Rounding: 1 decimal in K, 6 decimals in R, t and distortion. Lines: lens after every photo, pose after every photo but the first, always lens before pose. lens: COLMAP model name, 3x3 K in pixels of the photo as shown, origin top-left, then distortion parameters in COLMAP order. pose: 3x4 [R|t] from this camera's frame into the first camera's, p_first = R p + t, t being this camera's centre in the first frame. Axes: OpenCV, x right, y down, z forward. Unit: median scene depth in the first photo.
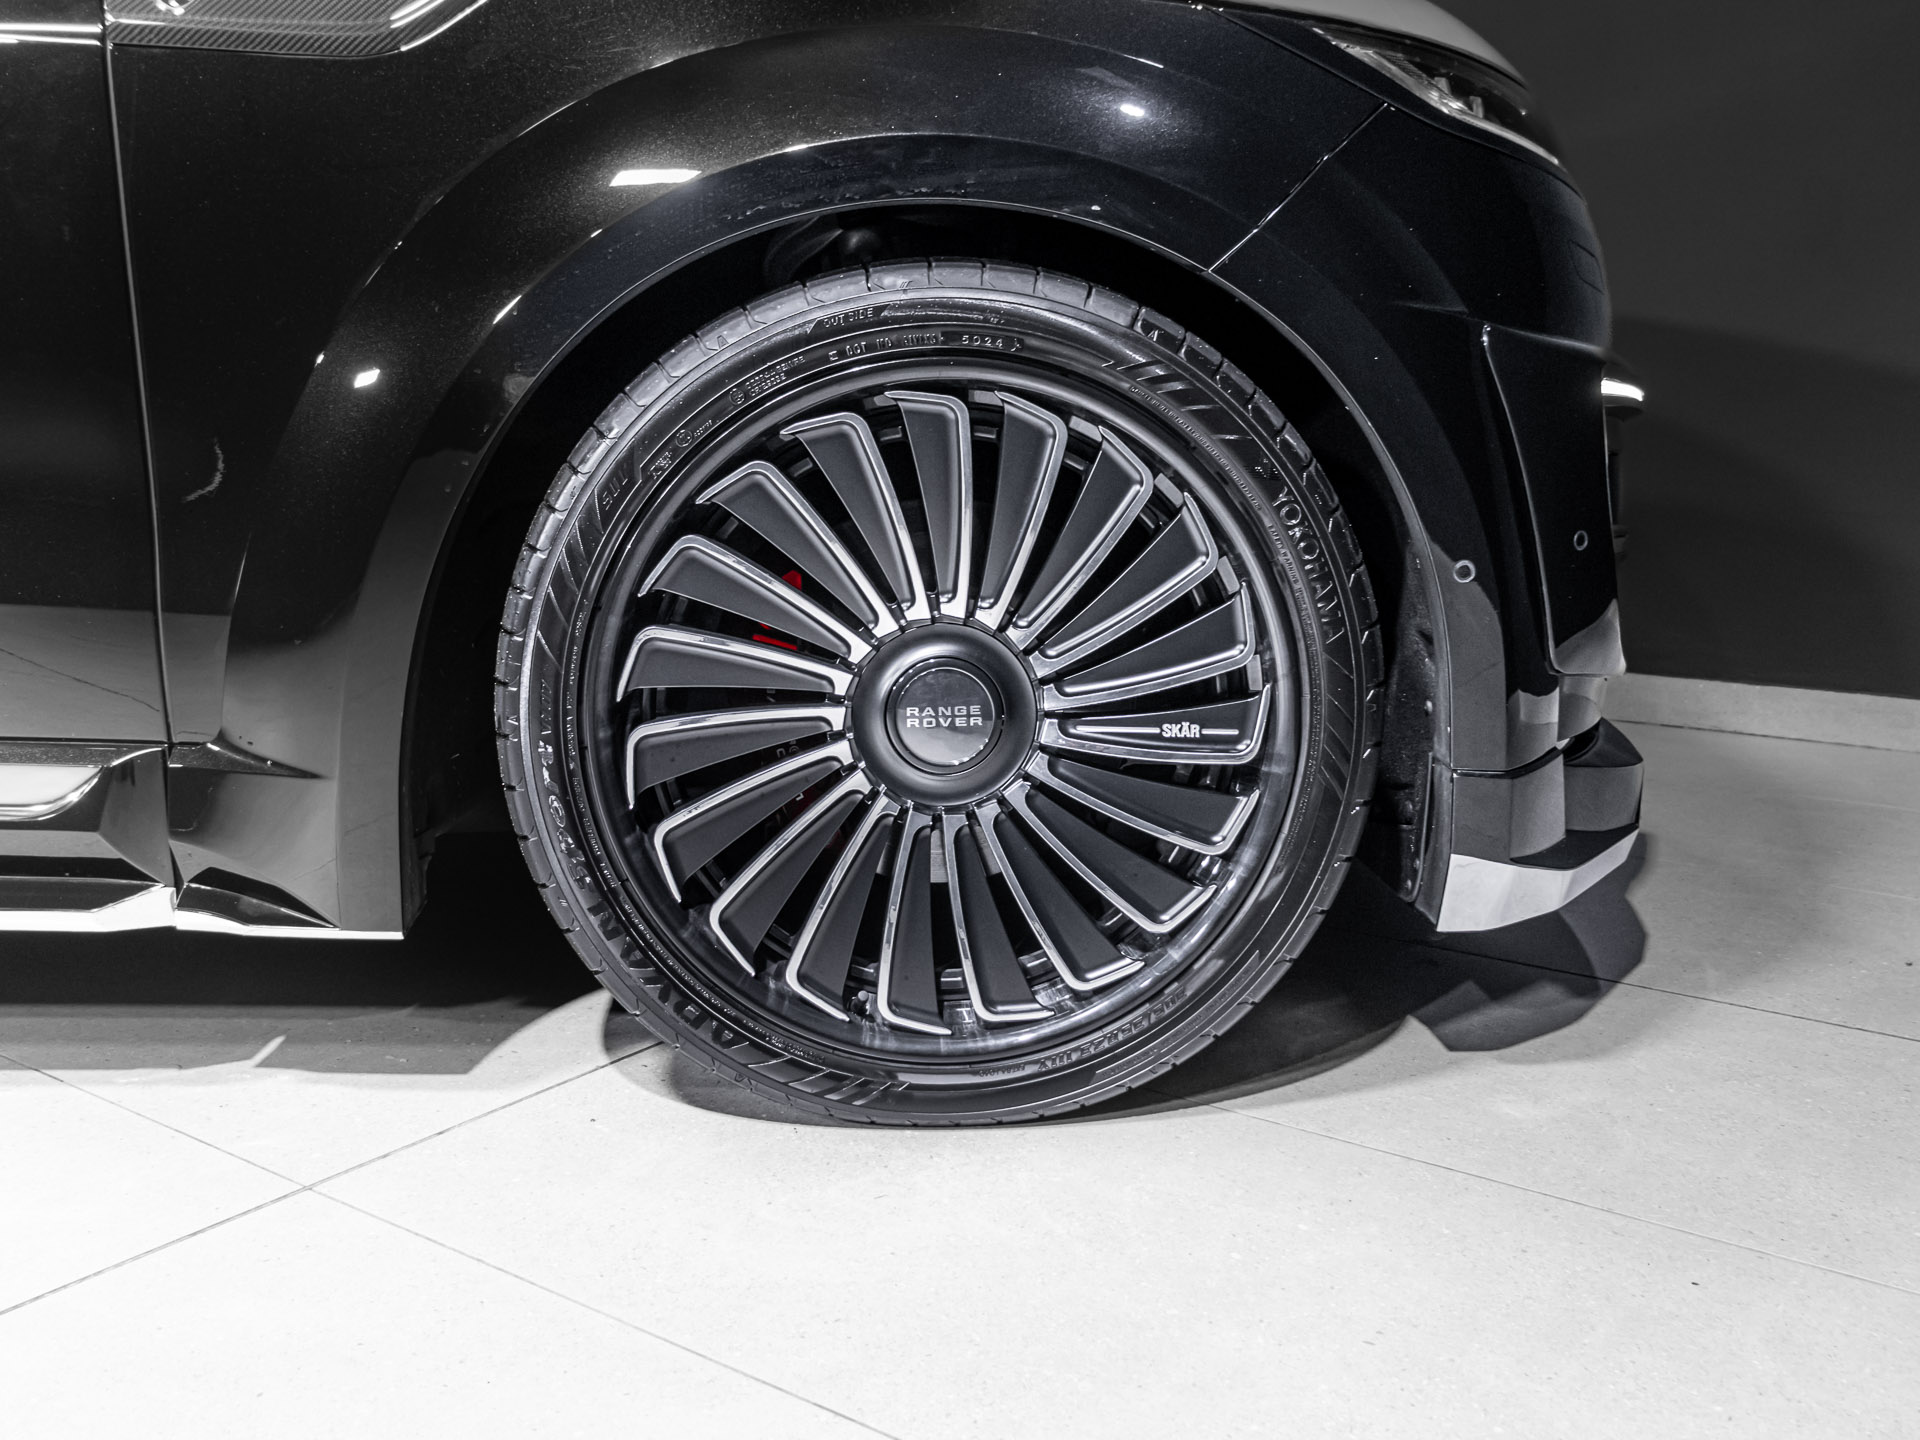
lens RADIAL K [[1731.7, 0, 960.0], [0, 1731.7, 720.0], [0, 0, 1]] dist [-0.005672, 0.006324]
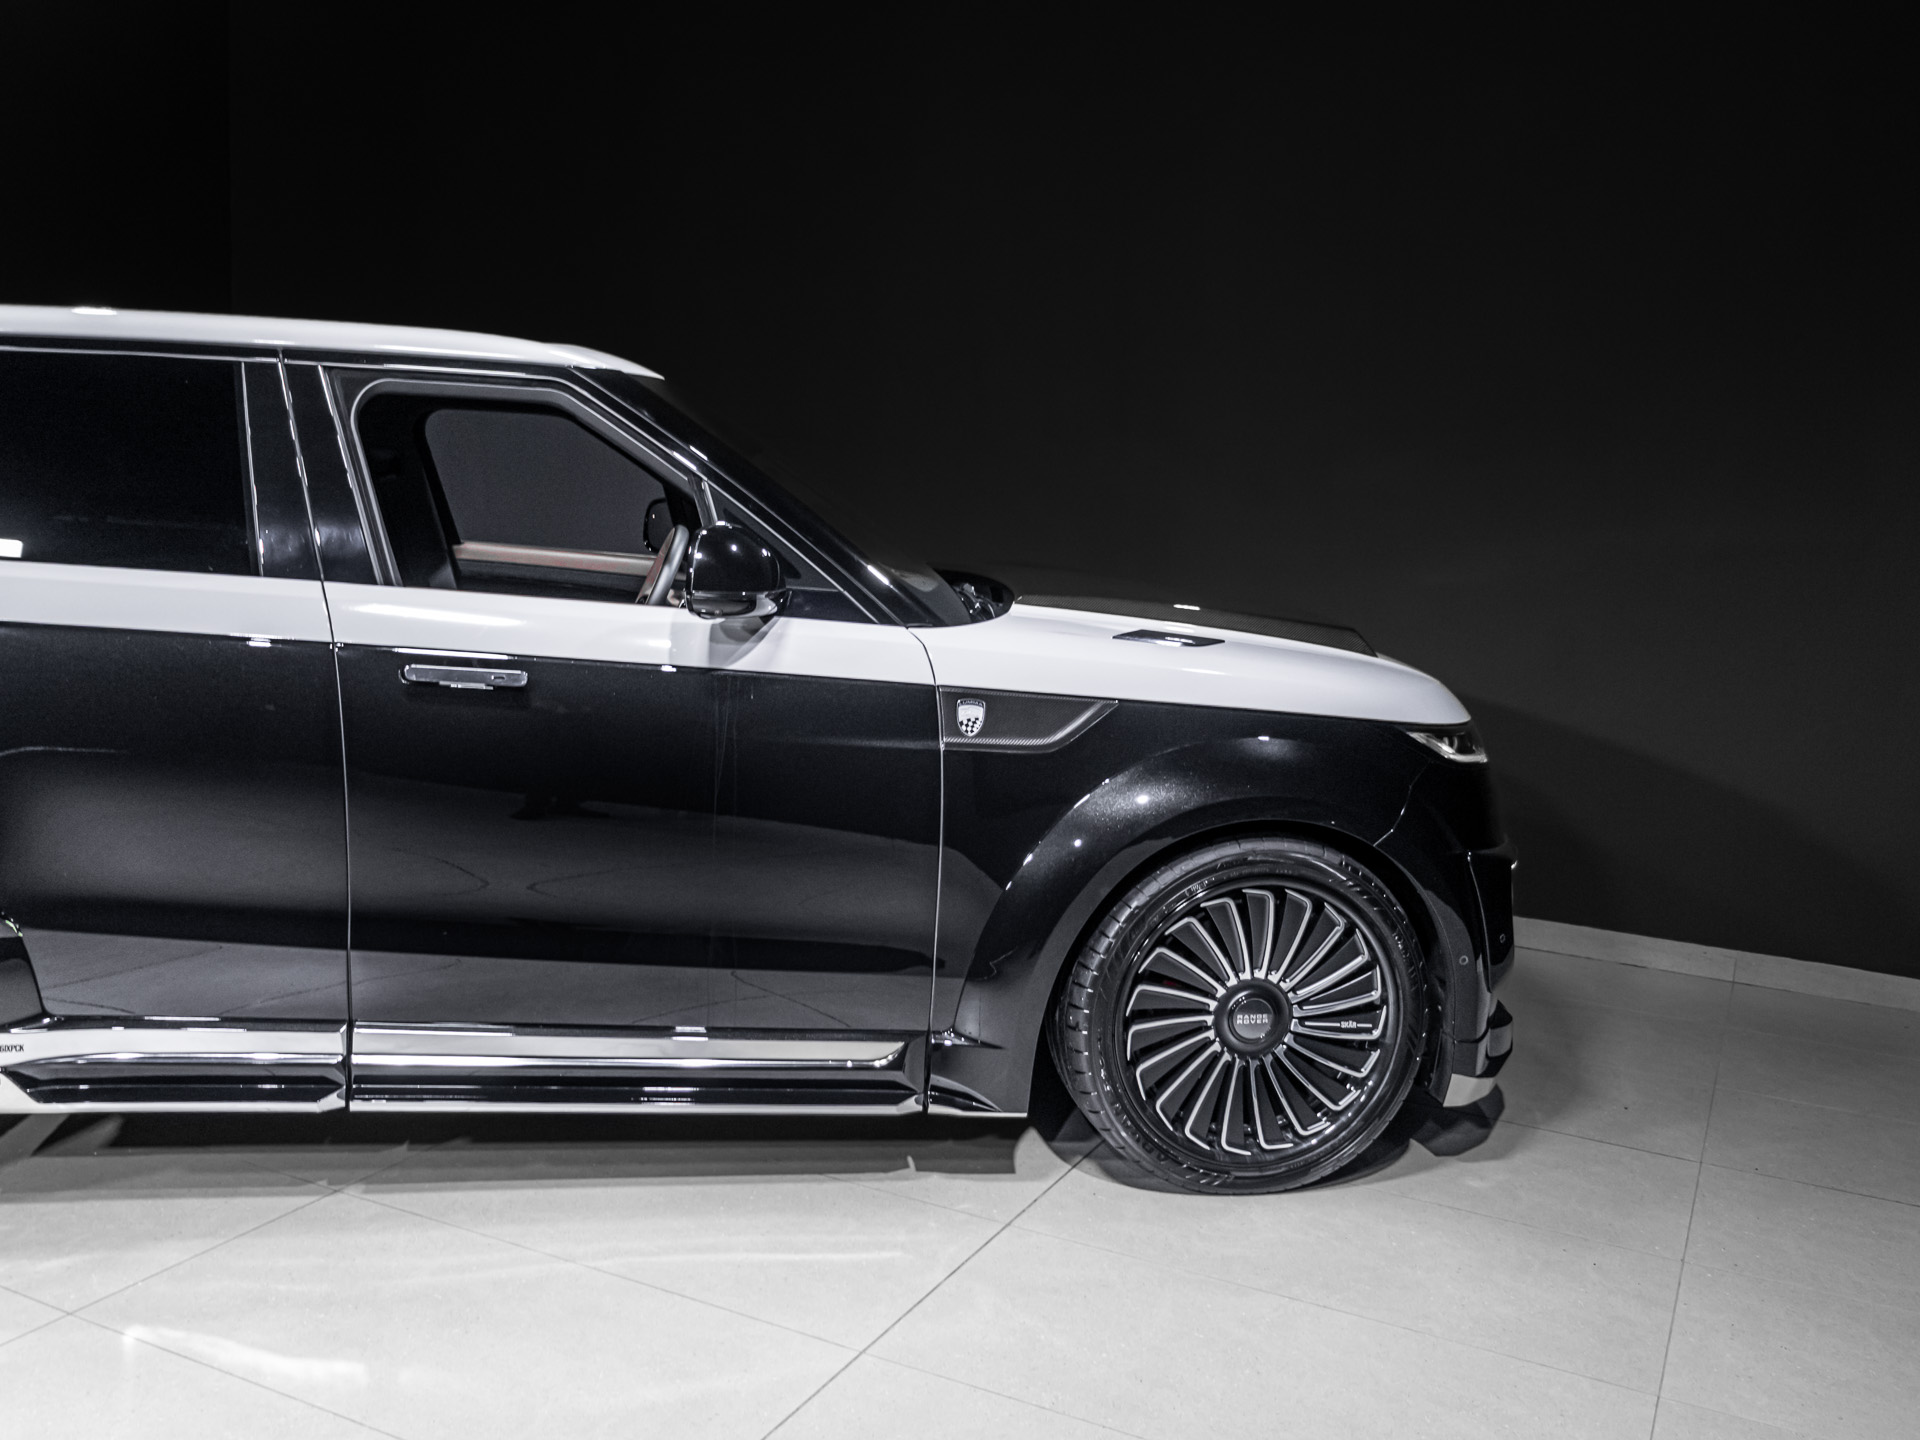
lens RADIAL K [[1731.7, 0, 960.0], [0, 1731.7, 720.0], [0, 0, 1]] dist [-0.005672, 0.006324]
pose [[0.987137, 0.024958, 0.157918, -0.784107], [-0.019090, 0.999074, -0.038569, -0.309632], [-0.158734, 0.035058, 0.986699, -1.273605]]
